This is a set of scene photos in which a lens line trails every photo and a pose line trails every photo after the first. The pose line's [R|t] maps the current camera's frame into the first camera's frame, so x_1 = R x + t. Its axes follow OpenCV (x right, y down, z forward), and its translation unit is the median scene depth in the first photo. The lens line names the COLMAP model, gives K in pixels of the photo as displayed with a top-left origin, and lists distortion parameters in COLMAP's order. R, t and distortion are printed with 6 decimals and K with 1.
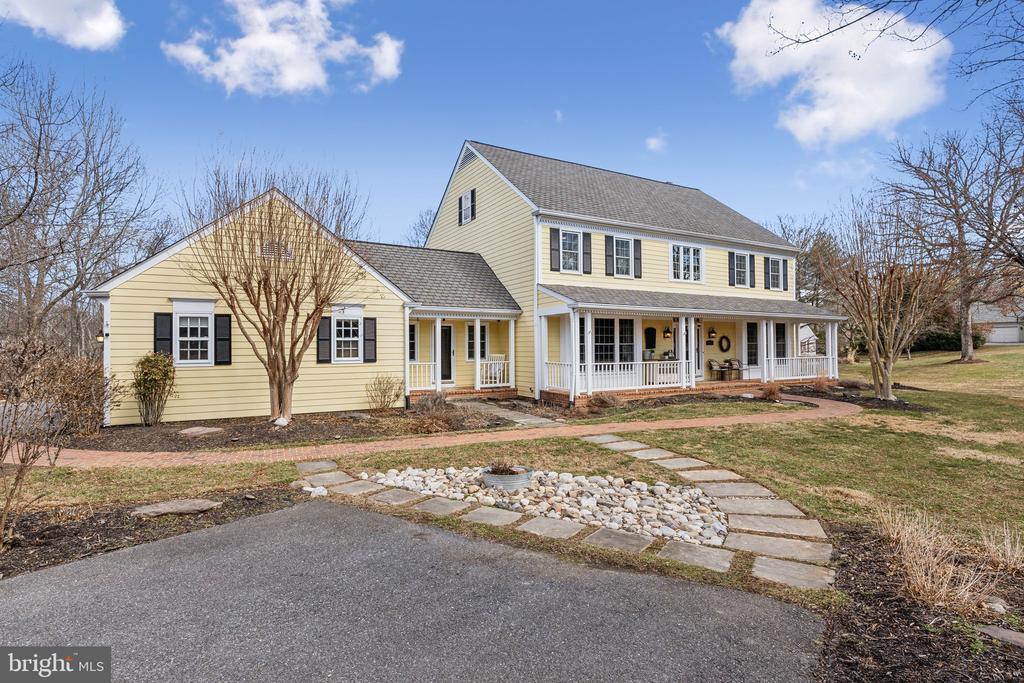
lens RADIAL K [[534.8, 0, 512.3], [0, 534.8, 332.9], [0, 0, 1]] dist [0.006506, 0.000389]
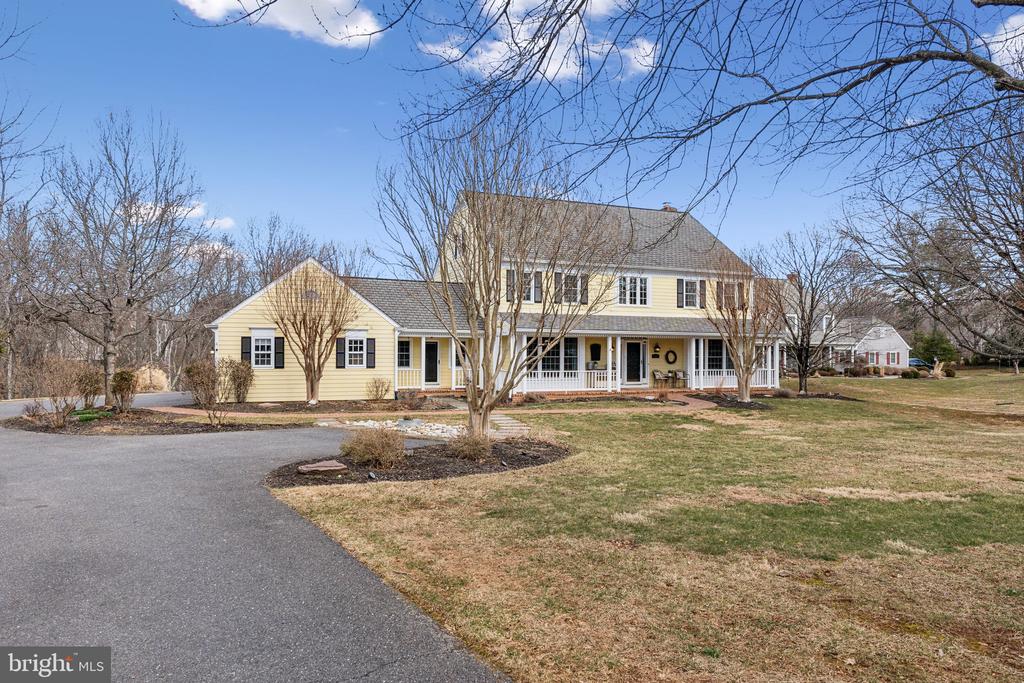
lens RADIAL K [[676.4, 0, 507.5], [0, 676.4, 335.3], [0, 0, 1]] dist [-0.000816, -0.000058]
pose [[0.989584, 0.007705, -0.143751, 0.381106], [-0.007204, 0.999966, 0.004009, -0.046792], [0.143777, -0.002932, 0.989606, -0.807879]]
